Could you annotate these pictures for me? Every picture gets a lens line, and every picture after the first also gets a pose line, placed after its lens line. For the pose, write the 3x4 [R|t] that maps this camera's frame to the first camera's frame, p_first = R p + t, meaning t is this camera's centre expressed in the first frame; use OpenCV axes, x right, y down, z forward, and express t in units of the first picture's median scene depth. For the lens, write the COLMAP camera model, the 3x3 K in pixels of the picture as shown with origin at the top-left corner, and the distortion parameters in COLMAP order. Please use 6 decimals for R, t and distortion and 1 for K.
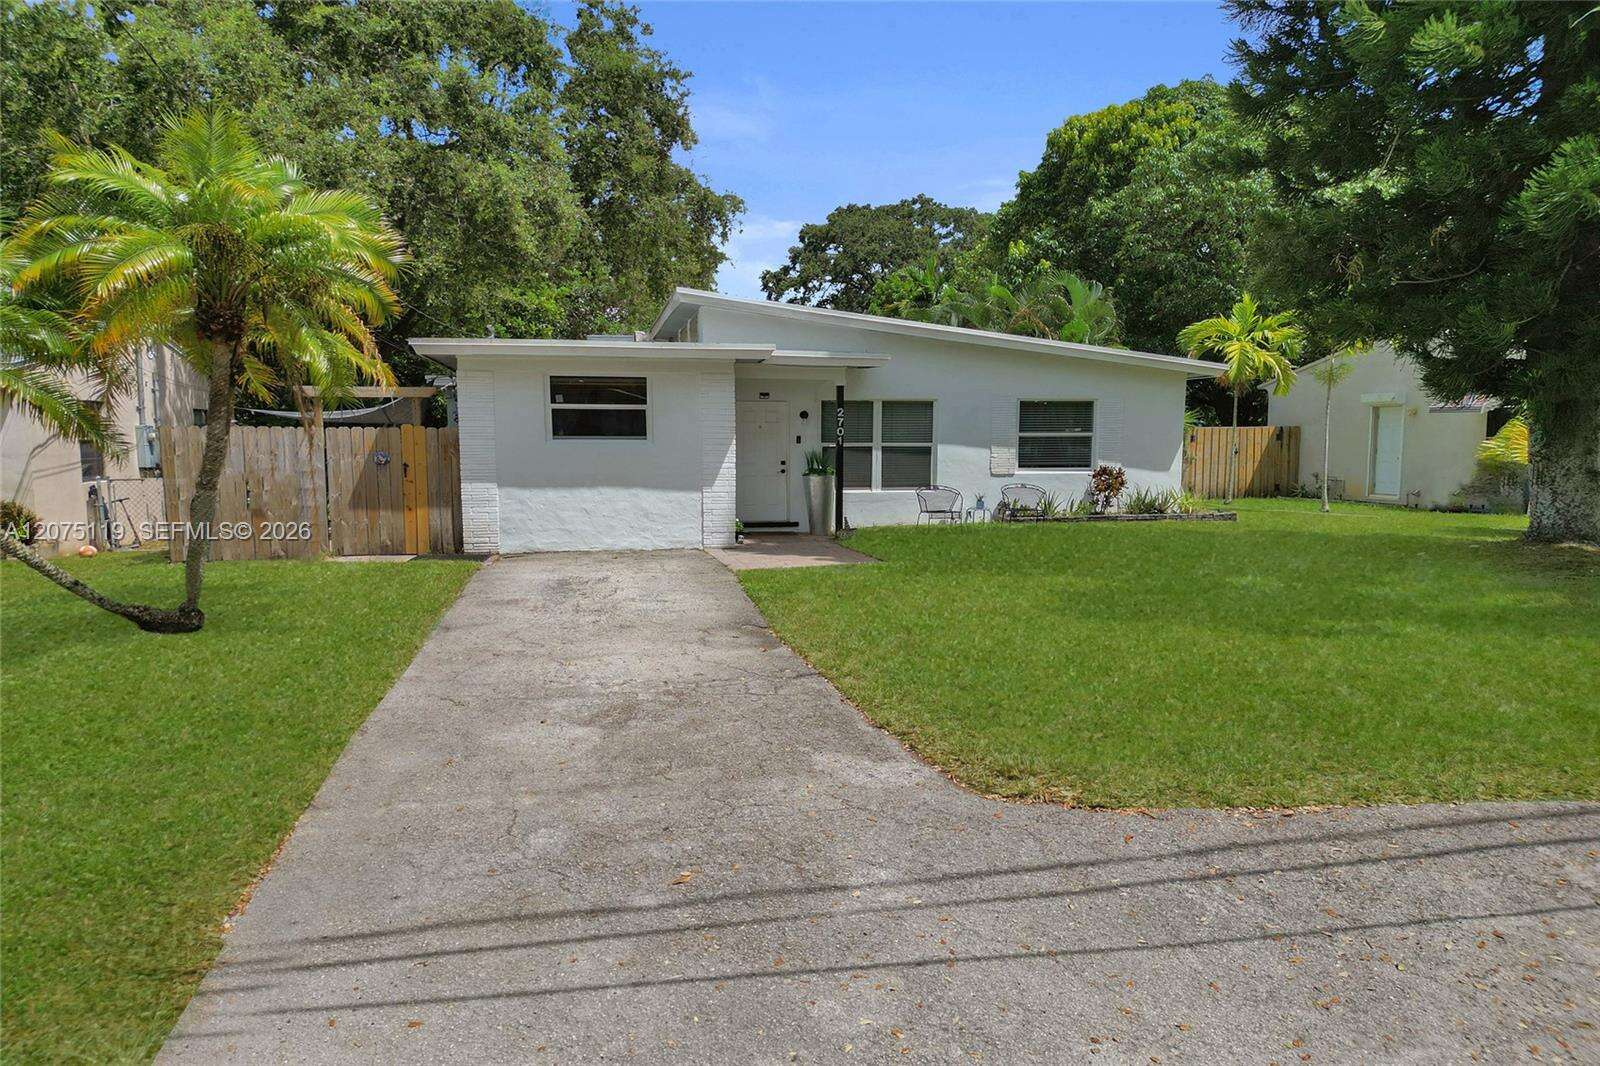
lens RADIAL K [[1072.8, 0, 797.9], [0, 1072.8, 534.2], [0, 0, 1]] dist [0.062732, 0.000637]
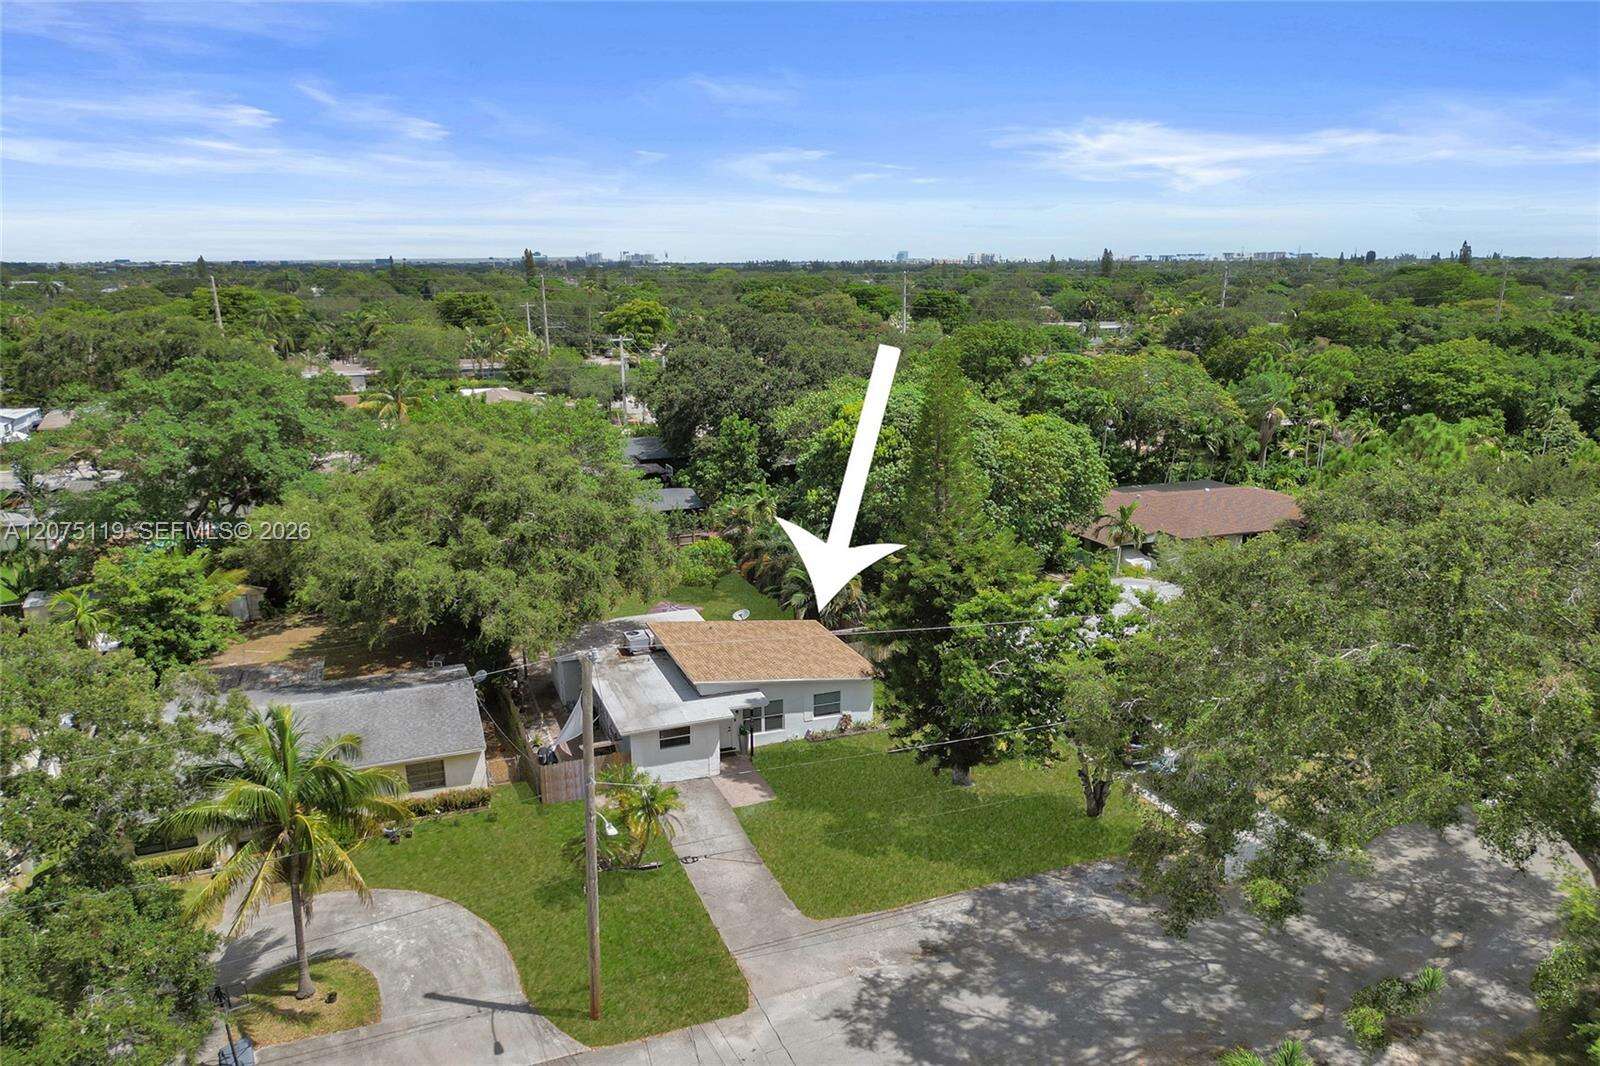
lens RADIAL K [[1072.8, 0, 806.0], [0, 1072.8, 535.6], [0, 0, 1]] dist [0.062732, 0.000637]
pose [[0.982610, -0.050521, 0.178677, -0.287487], [0.021331, 0.986616, 0.161662, -0.987590], [-0.184453, -0.155039, 0.970536, -1.619565]]
